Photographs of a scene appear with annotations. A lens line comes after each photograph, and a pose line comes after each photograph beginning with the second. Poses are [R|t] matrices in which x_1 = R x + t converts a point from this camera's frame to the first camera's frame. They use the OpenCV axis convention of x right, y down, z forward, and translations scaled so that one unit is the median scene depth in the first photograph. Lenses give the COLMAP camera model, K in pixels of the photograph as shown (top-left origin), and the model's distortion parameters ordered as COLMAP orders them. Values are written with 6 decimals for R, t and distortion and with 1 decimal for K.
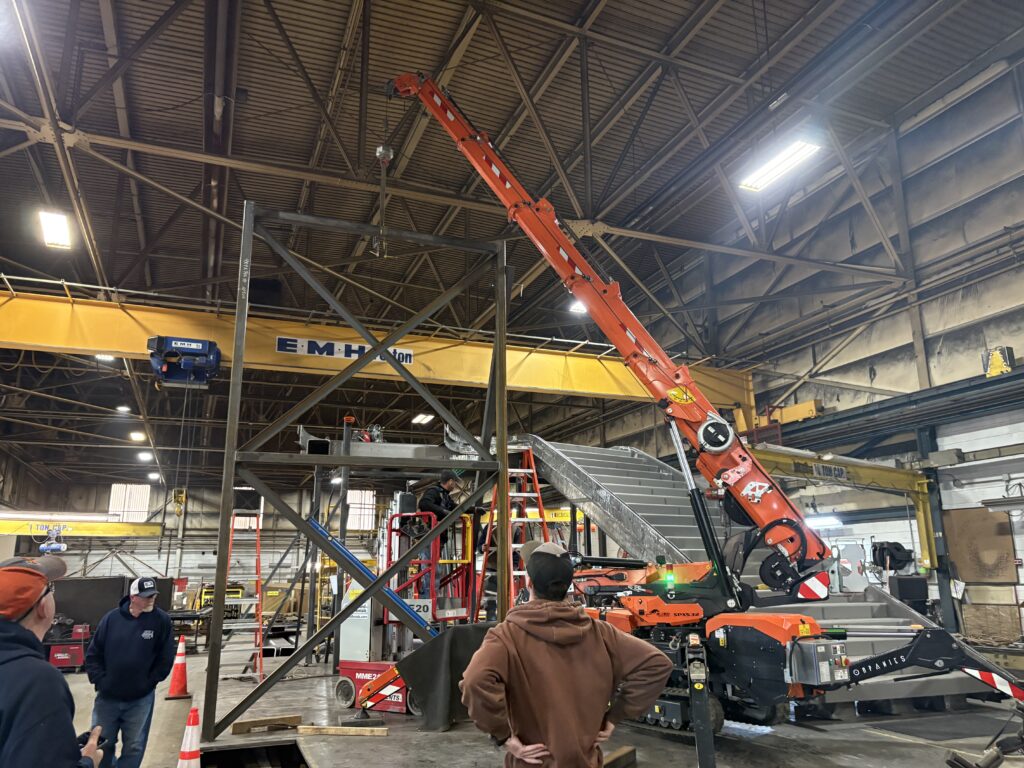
lens RADIAL K [[777.4, 0, 516.8], [0, 777.4, 386.6], [0, 0, 1]] dist [0.045407, -0.035992]
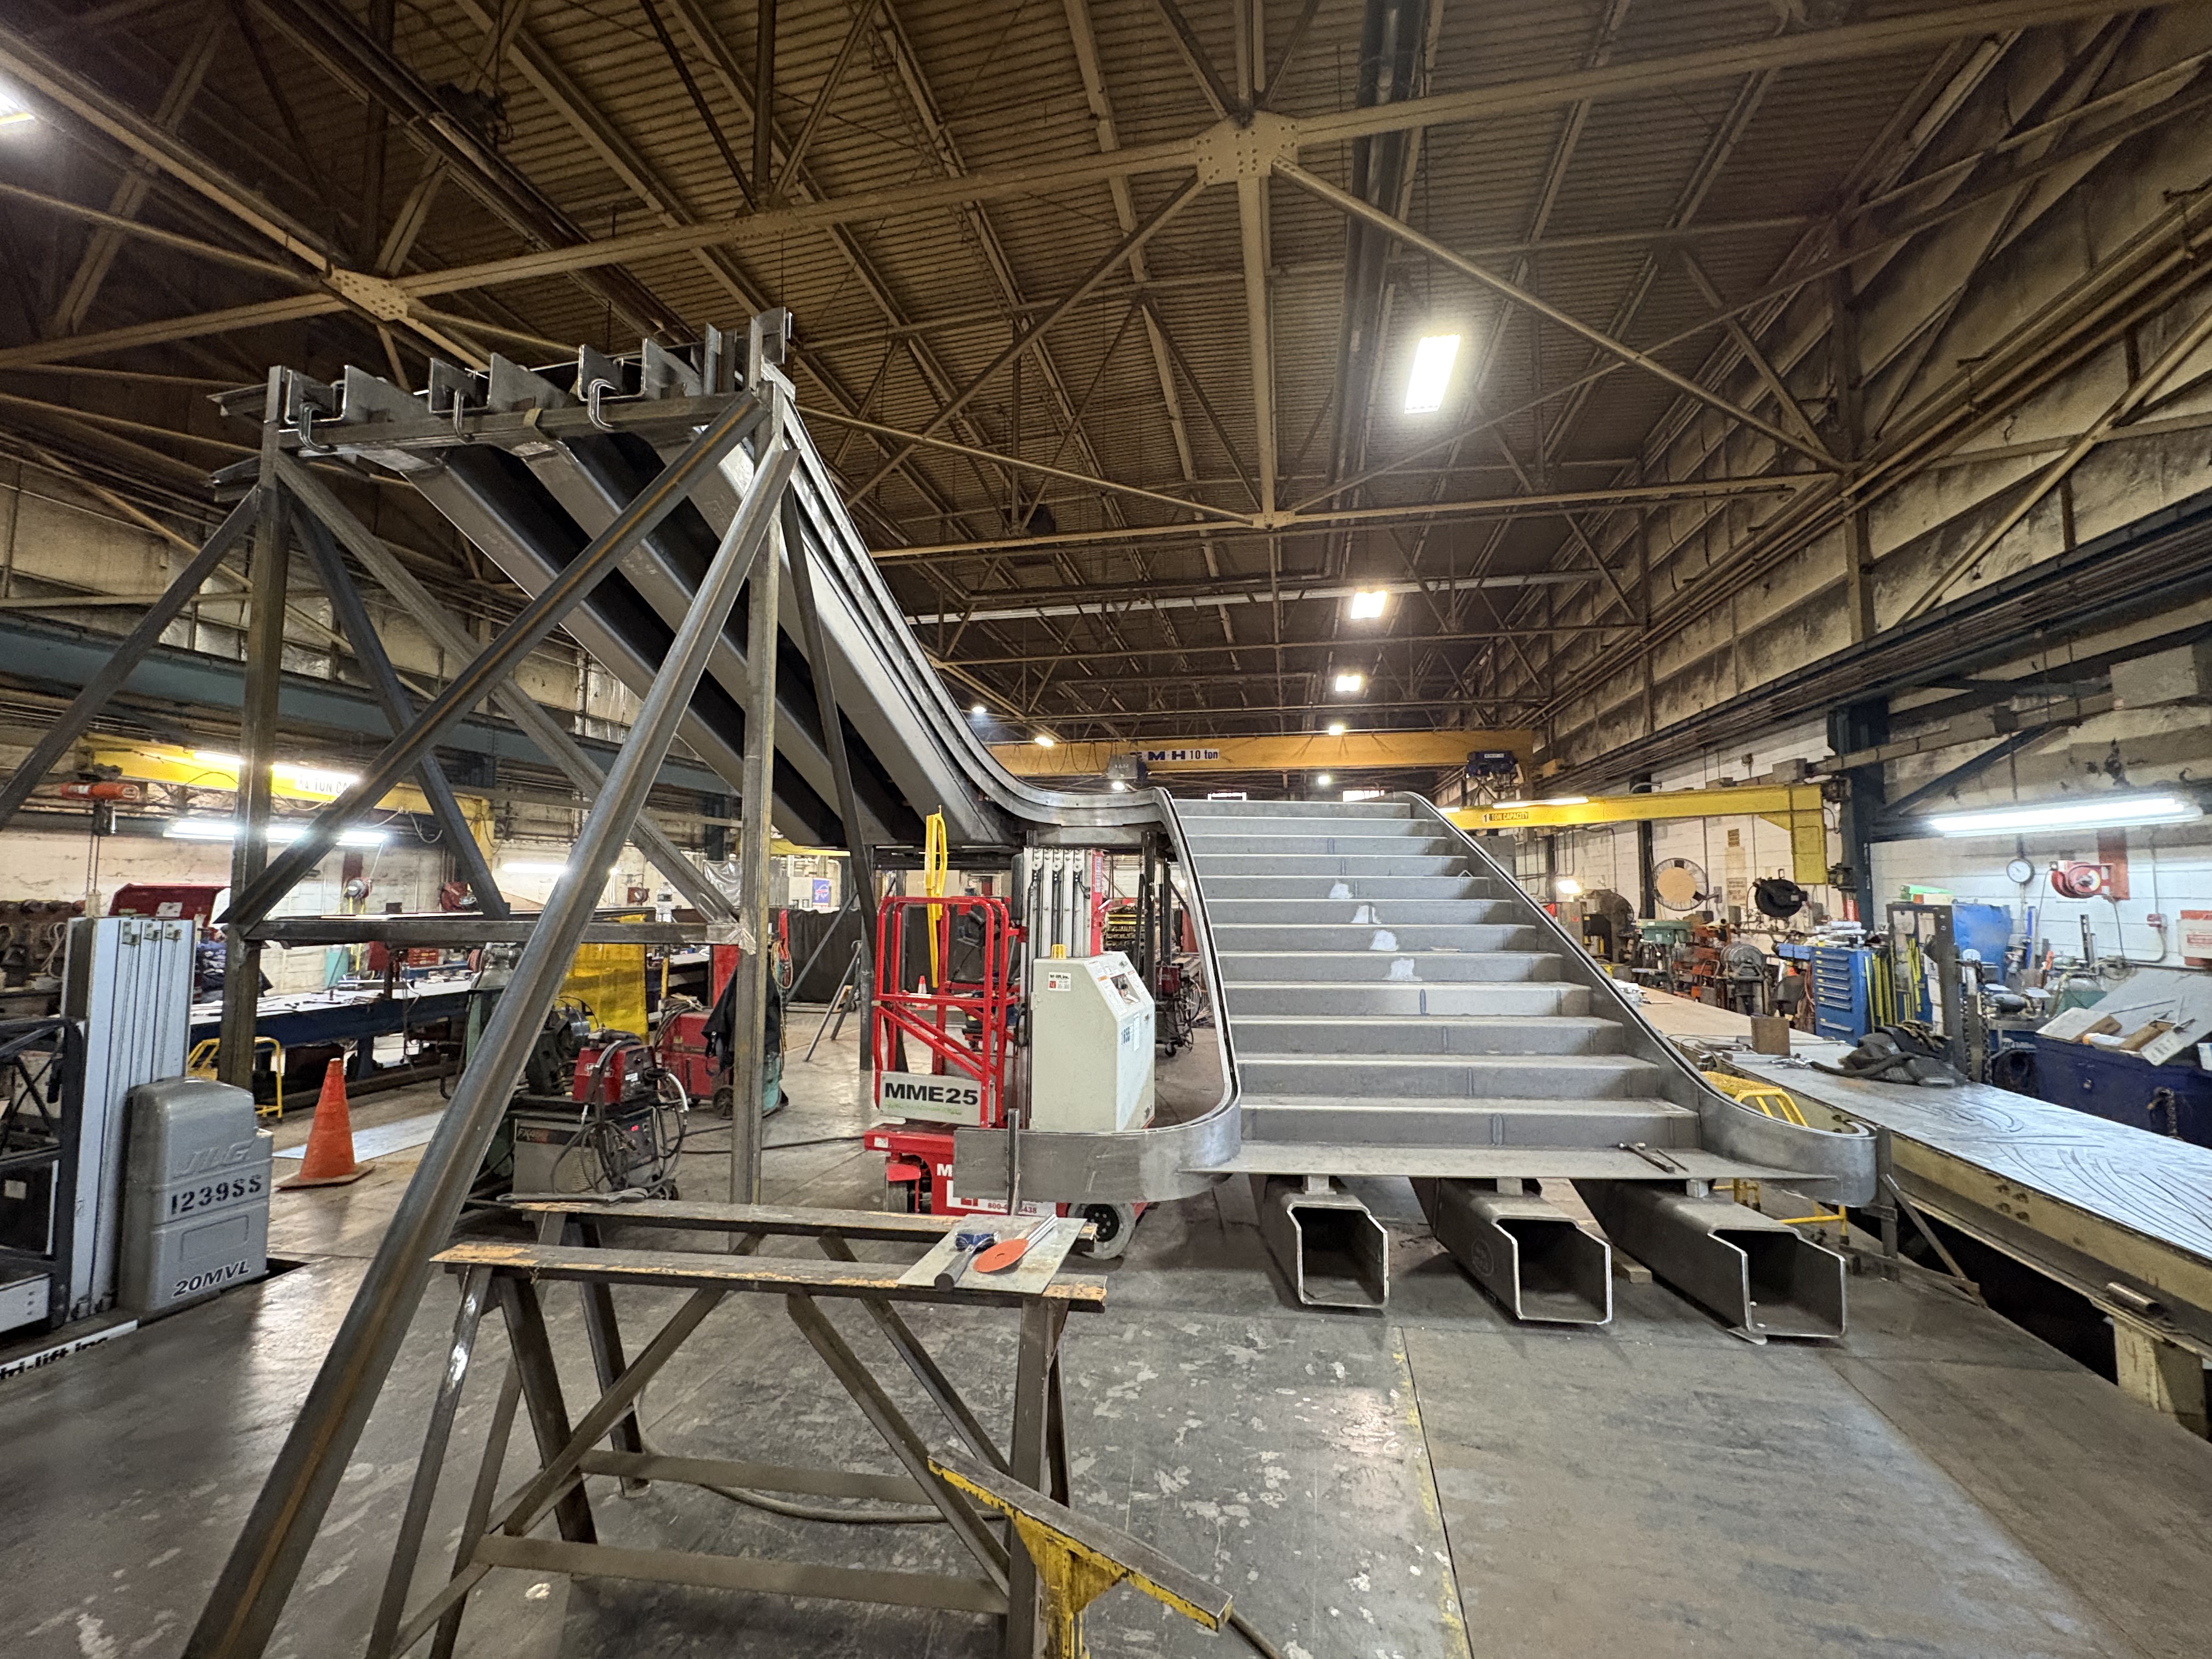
lens RADIAL K [[881.6, 0, 1106.8], [0, 881.6, 824.7], [0, 0, 1]] dist [0.001744, 0.000197]
pose [[0.832292, -0.029629, -0.553546, 0.235578], [0.120331, 0.984417, 0.128234, 0.073471], [0.541120, -0.173337, 0.822887, 0.419304]]
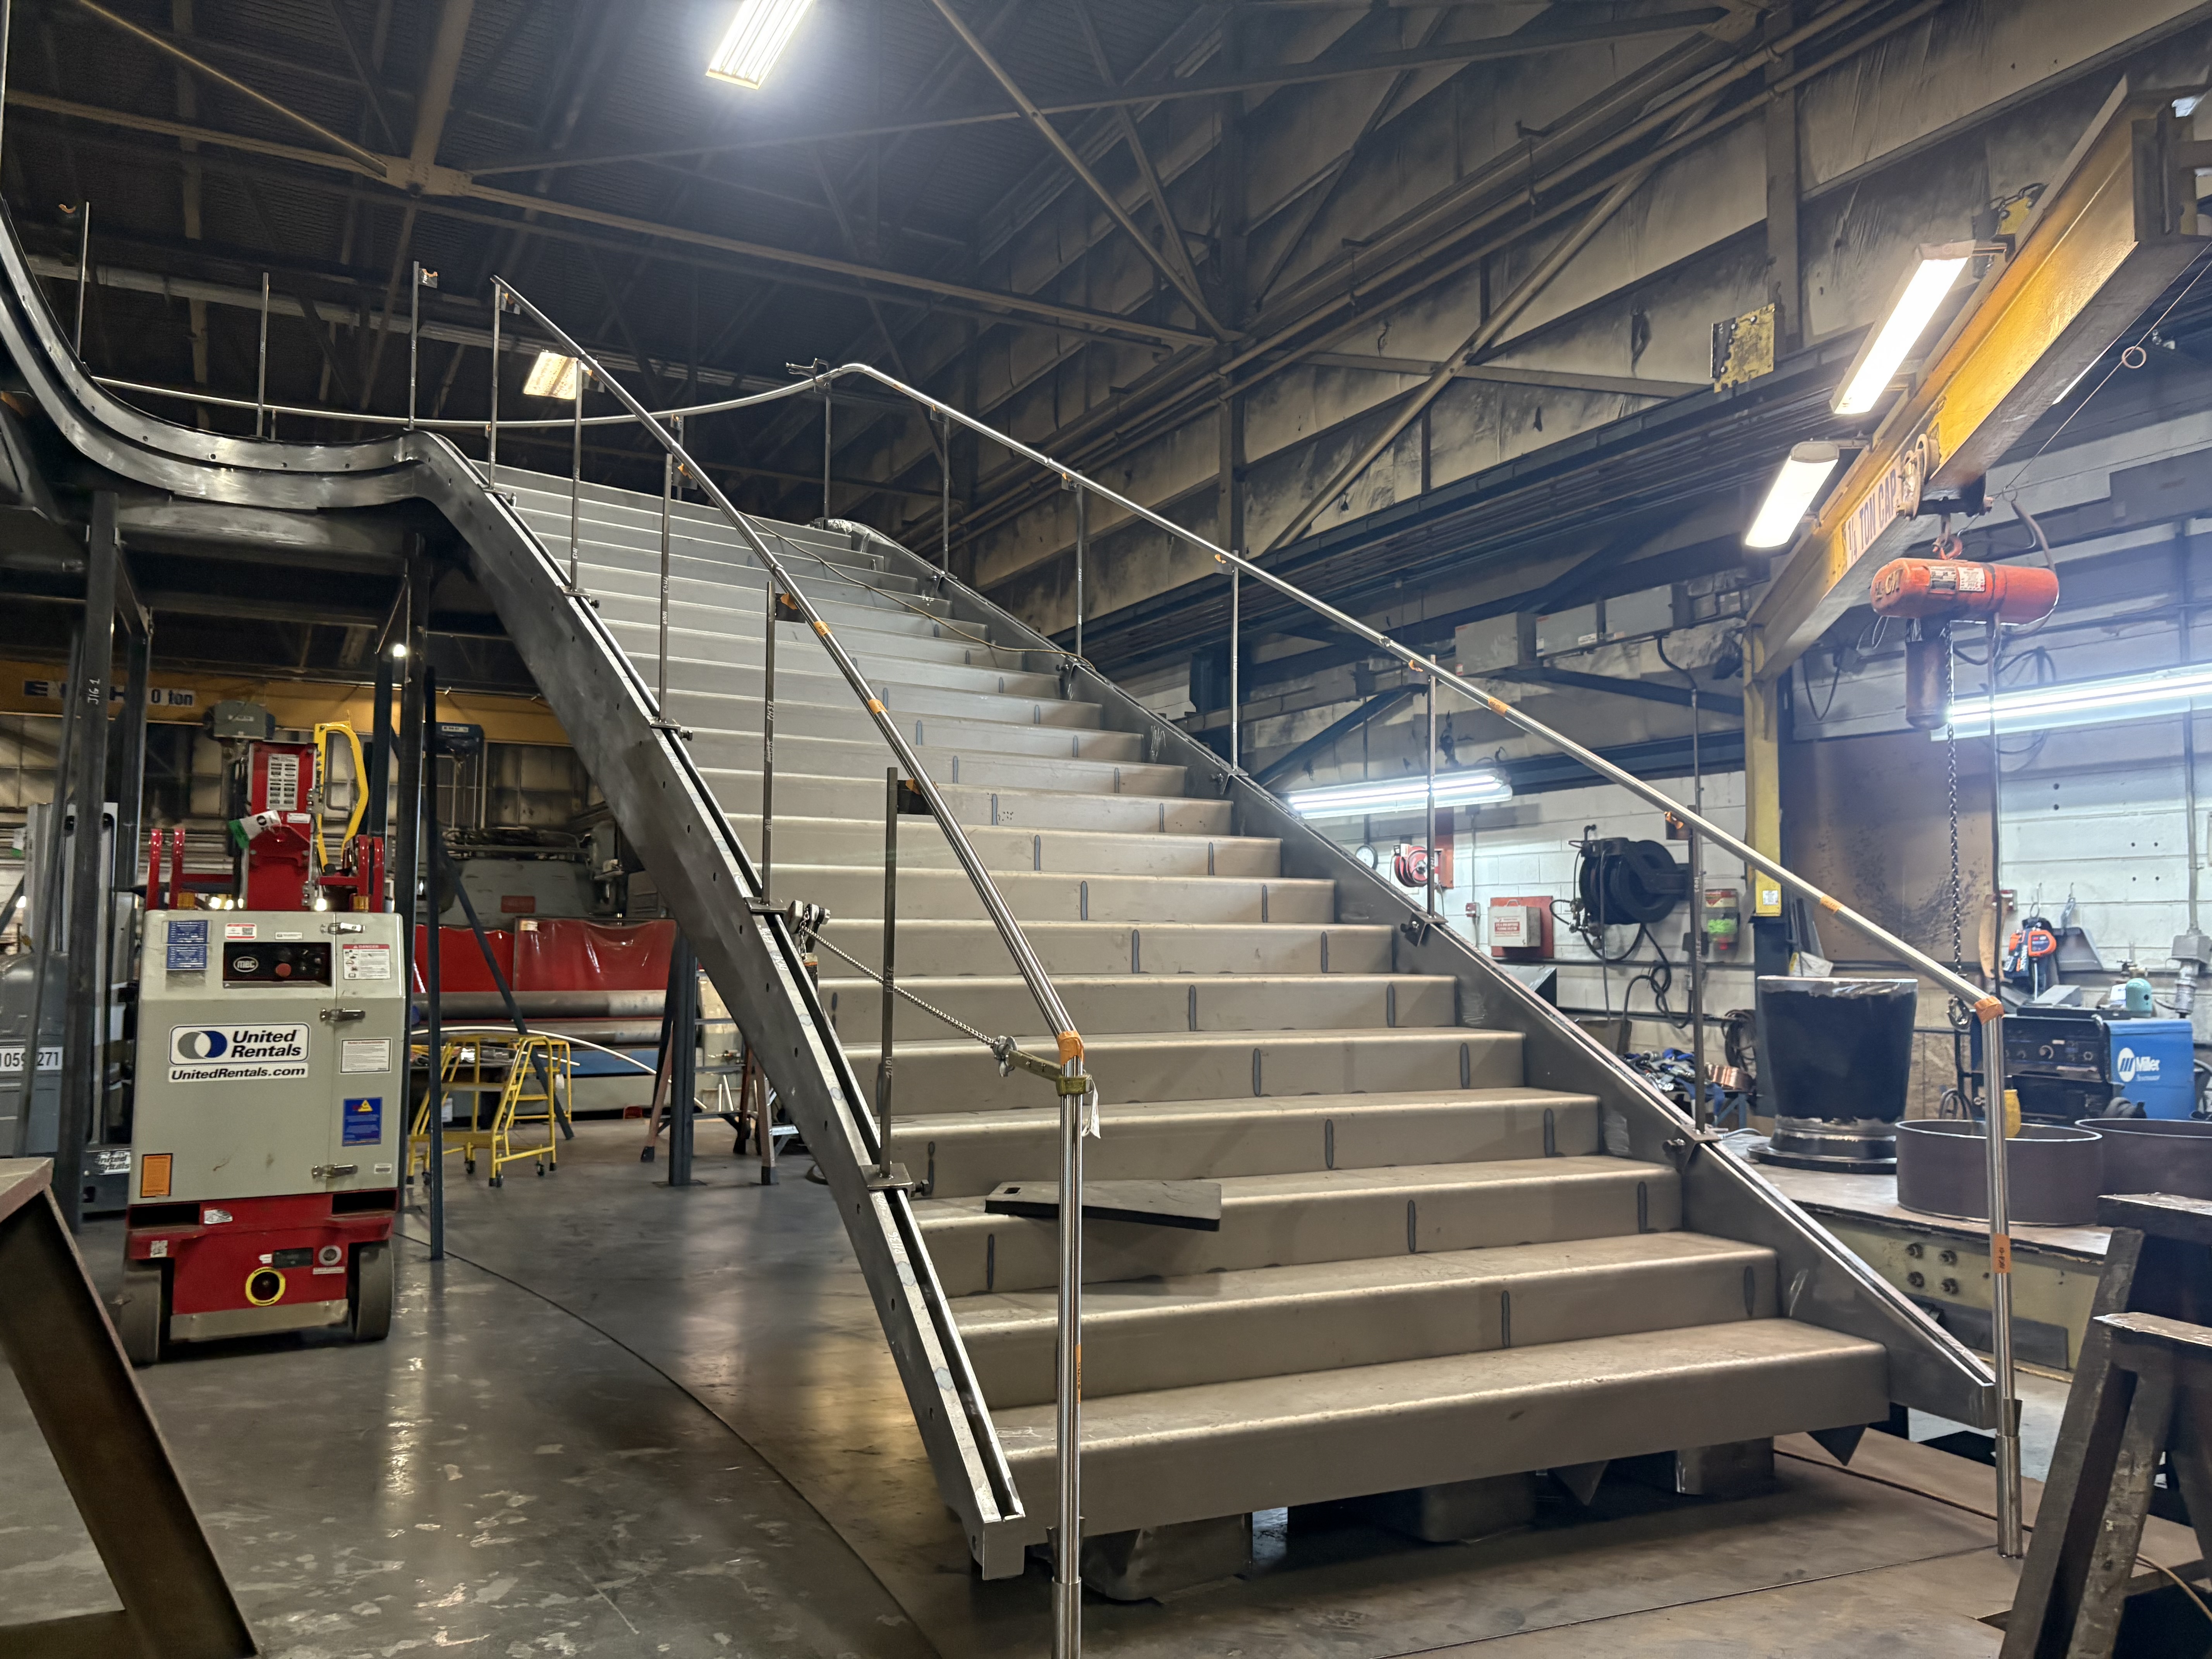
lens RADIAL K [[1679.4, 0, 1127.7], [0, 1679.4, 819.8], [0, 0, 1]] dist [0.045407, -0.035992]
pose [[0.994309, 0.023805, 0.103844, 0.185877], [-0.040427, 0.986120, 0.161037, 0.081892], [-0.098569, -0.164319, 0.981470, 0.319141]]
